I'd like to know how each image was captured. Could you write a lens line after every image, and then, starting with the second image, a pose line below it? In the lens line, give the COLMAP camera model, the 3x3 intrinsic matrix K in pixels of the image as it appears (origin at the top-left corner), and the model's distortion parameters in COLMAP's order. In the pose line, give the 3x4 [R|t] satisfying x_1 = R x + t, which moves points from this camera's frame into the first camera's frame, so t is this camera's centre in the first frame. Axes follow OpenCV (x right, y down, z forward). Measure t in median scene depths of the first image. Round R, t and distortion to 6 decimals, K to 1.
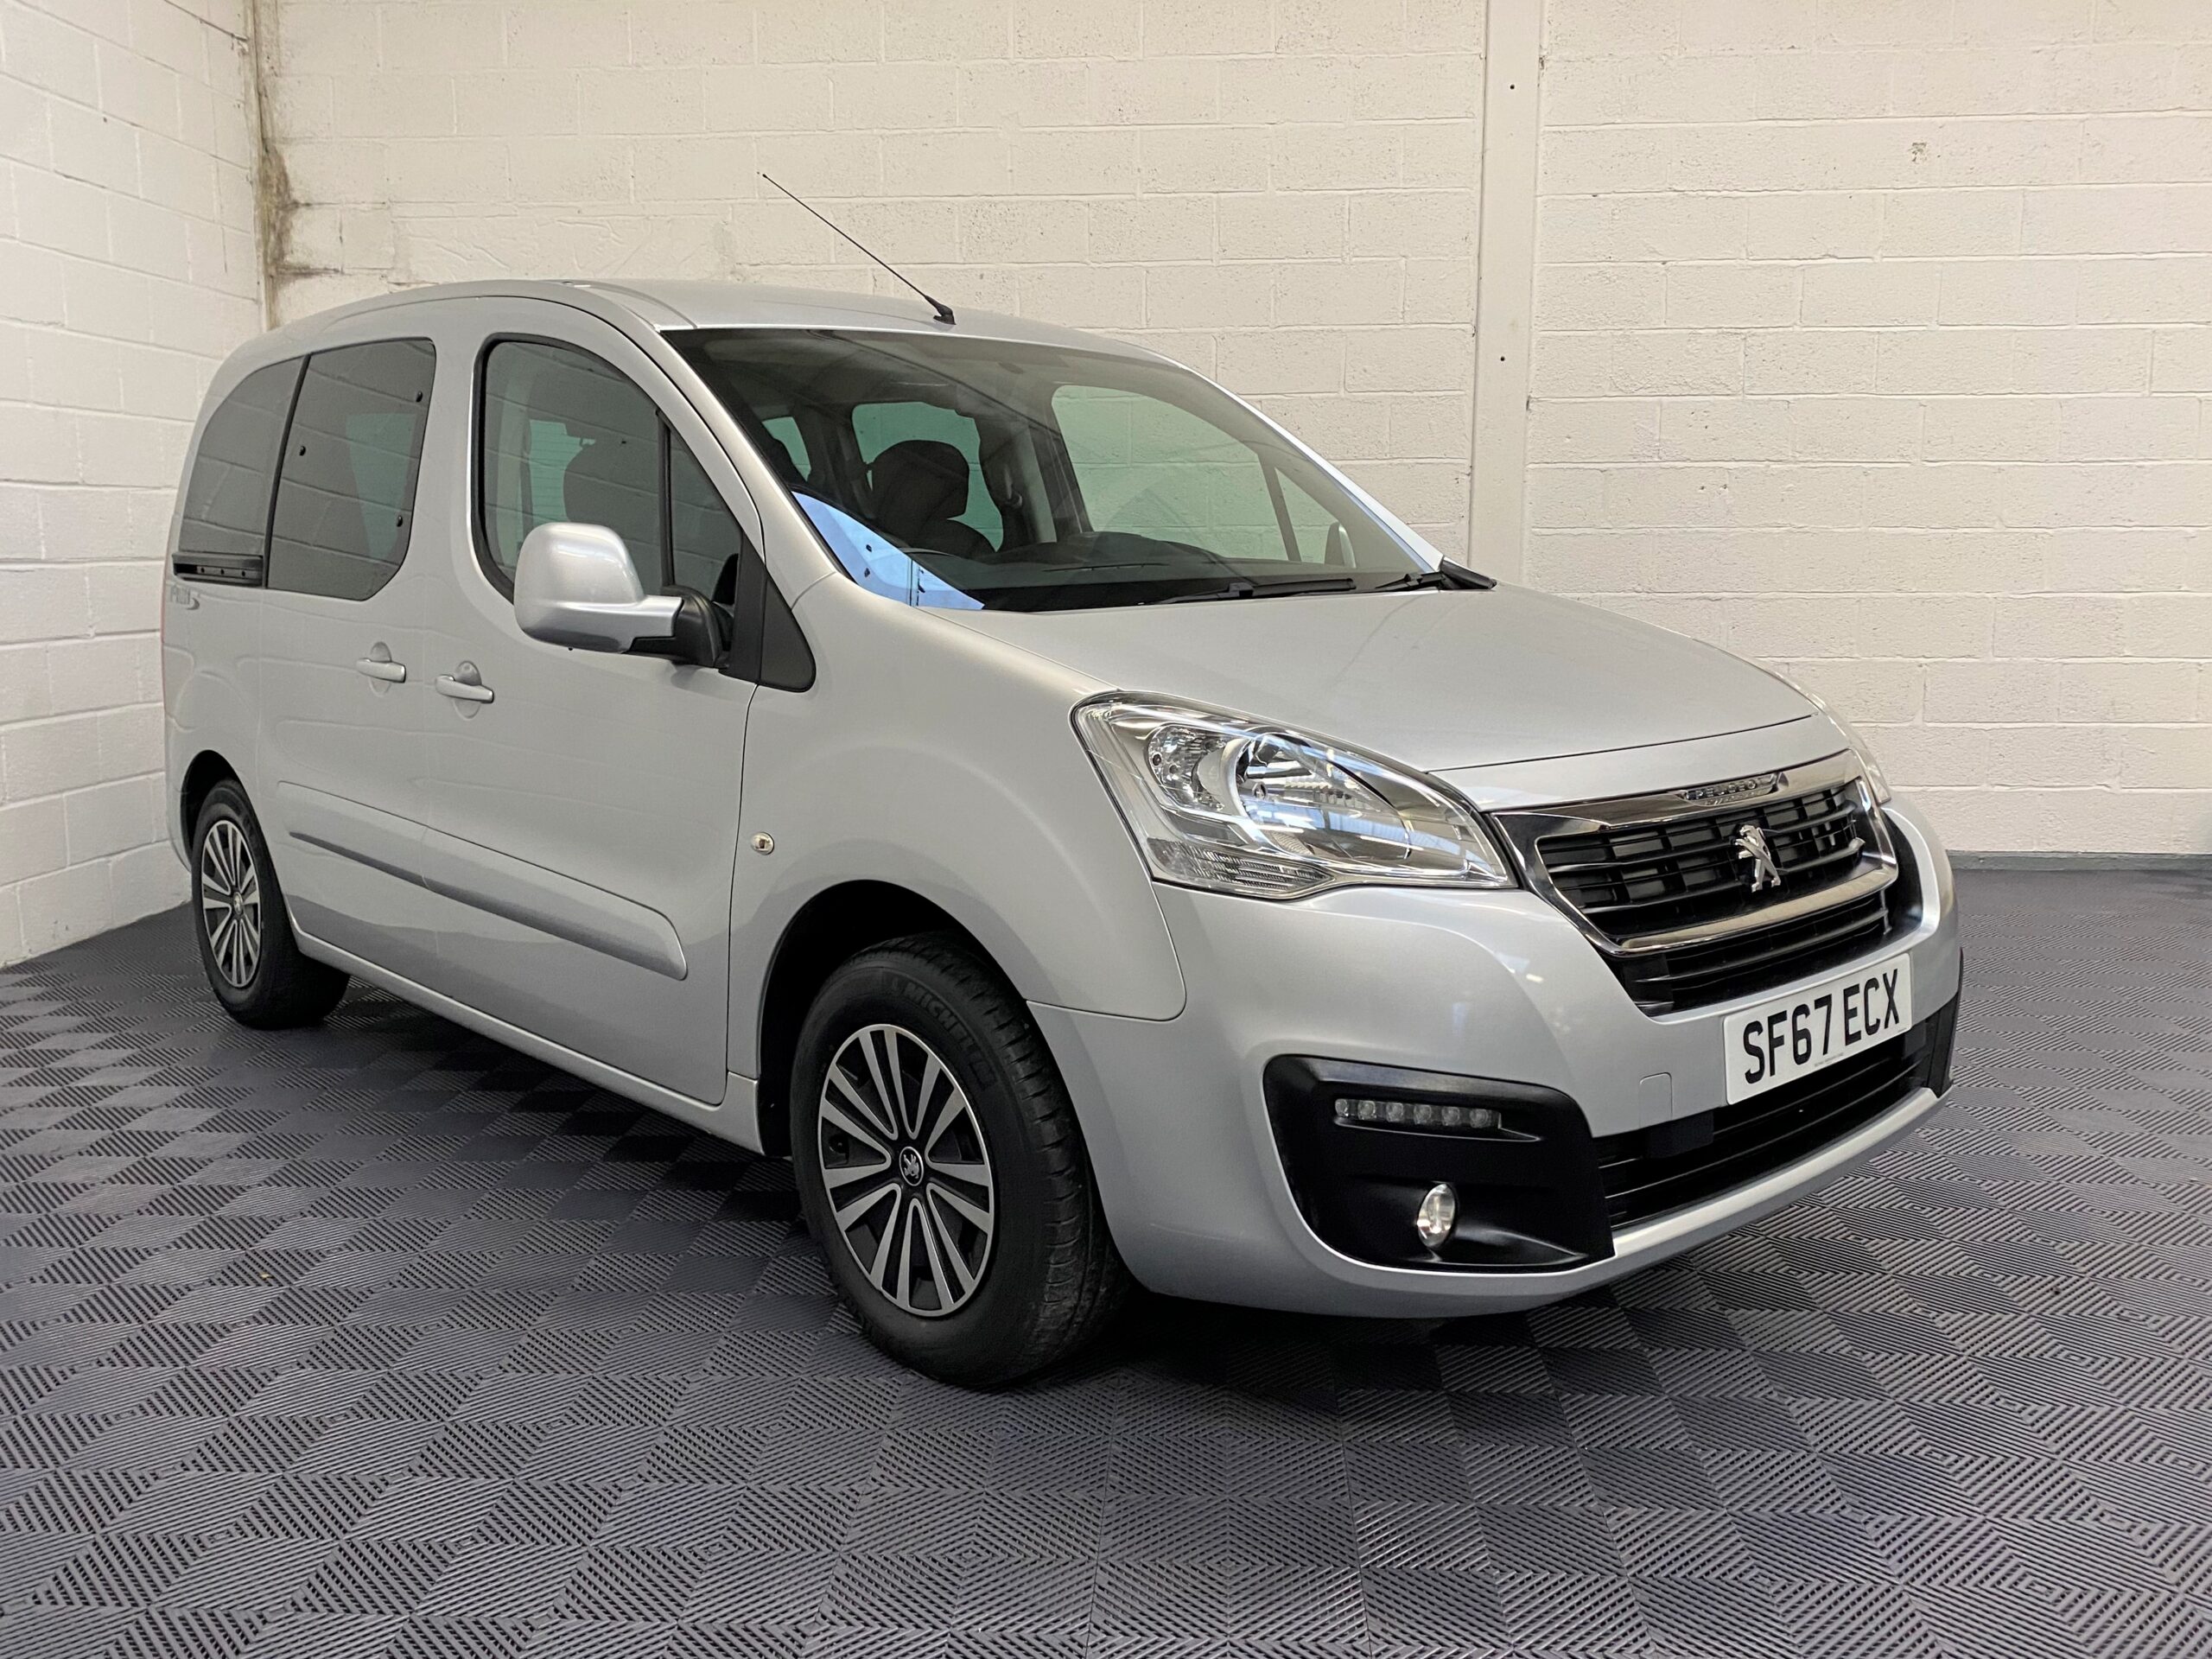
lens RADIAL K [[1659.6, 0, 1095.0], [0, 1659.6, 831.4], [0, 0, 1]] dist [0.053607, -0.076714]
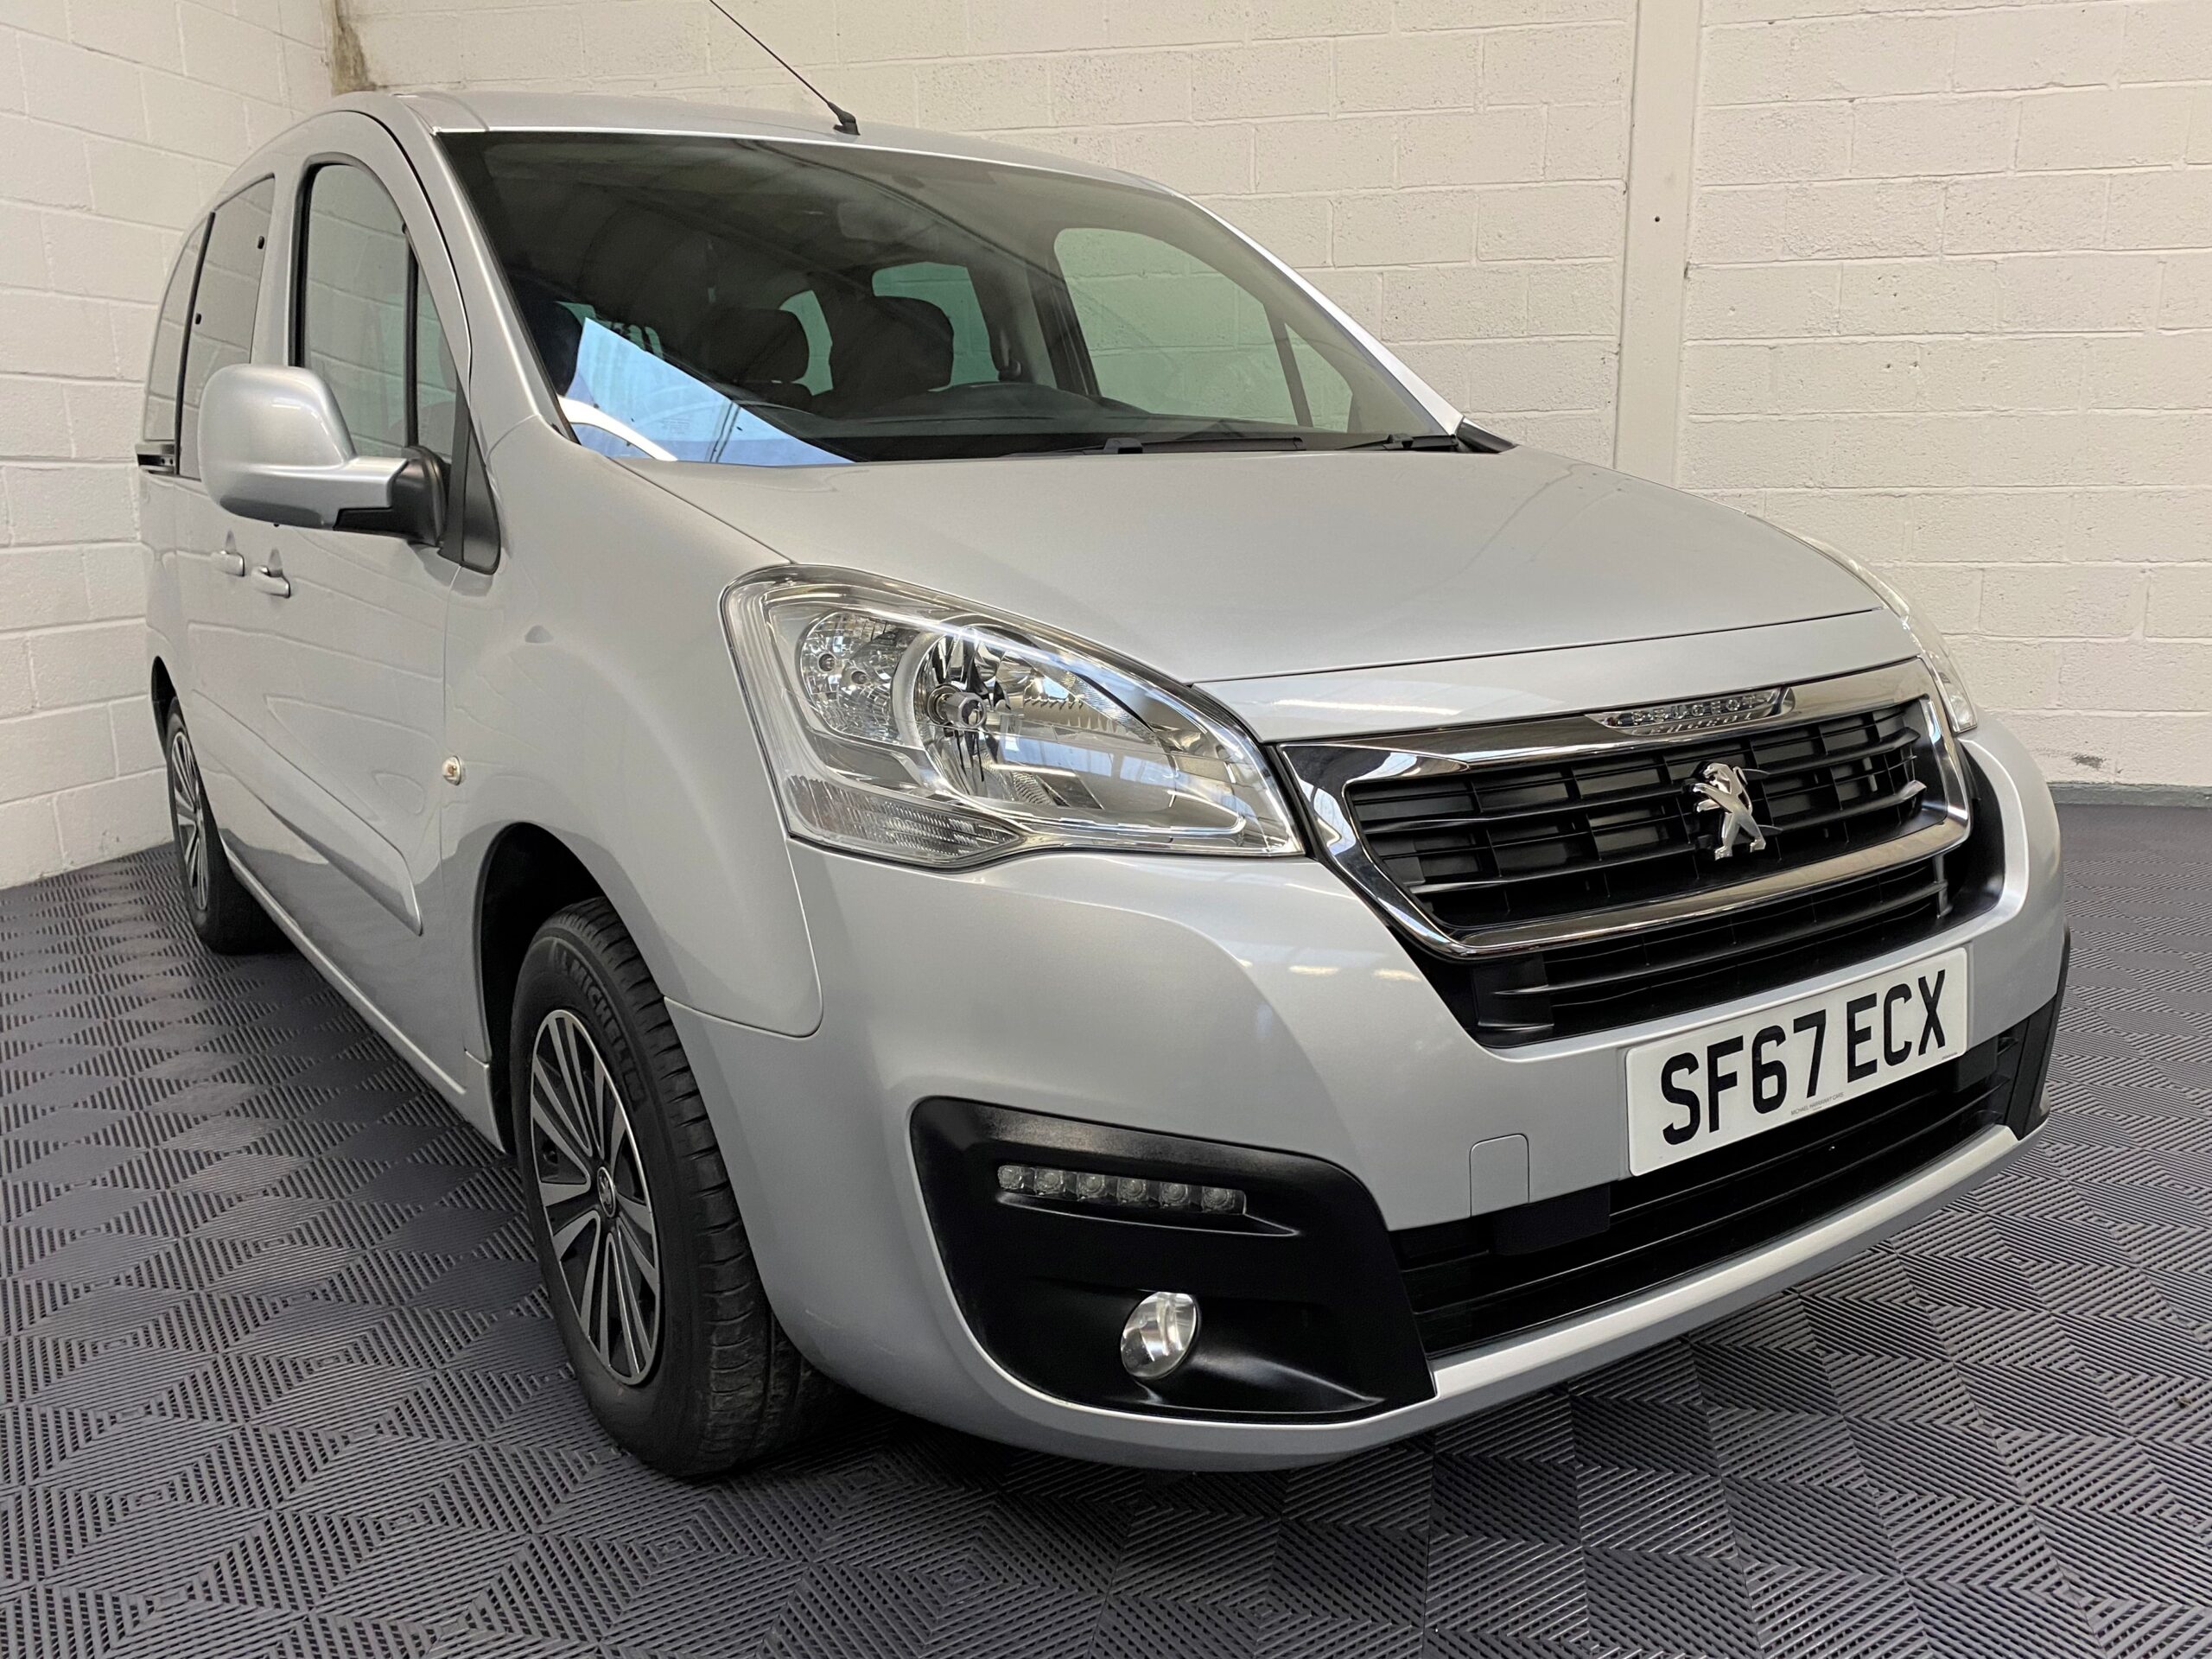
lens RADIAL K [[1667.6, 0, 1111.1], [0, 1667.6, 854.3], [0, 0, 1]] dist [0.014371, -0.008843]
pose [[0.994171, 0.017845, -0.106330, 0.194224], [-0.011156, 0.997940, 0.063179, -0.006336], [0.107238, -0.061625, 0.992322, 0.253816]]
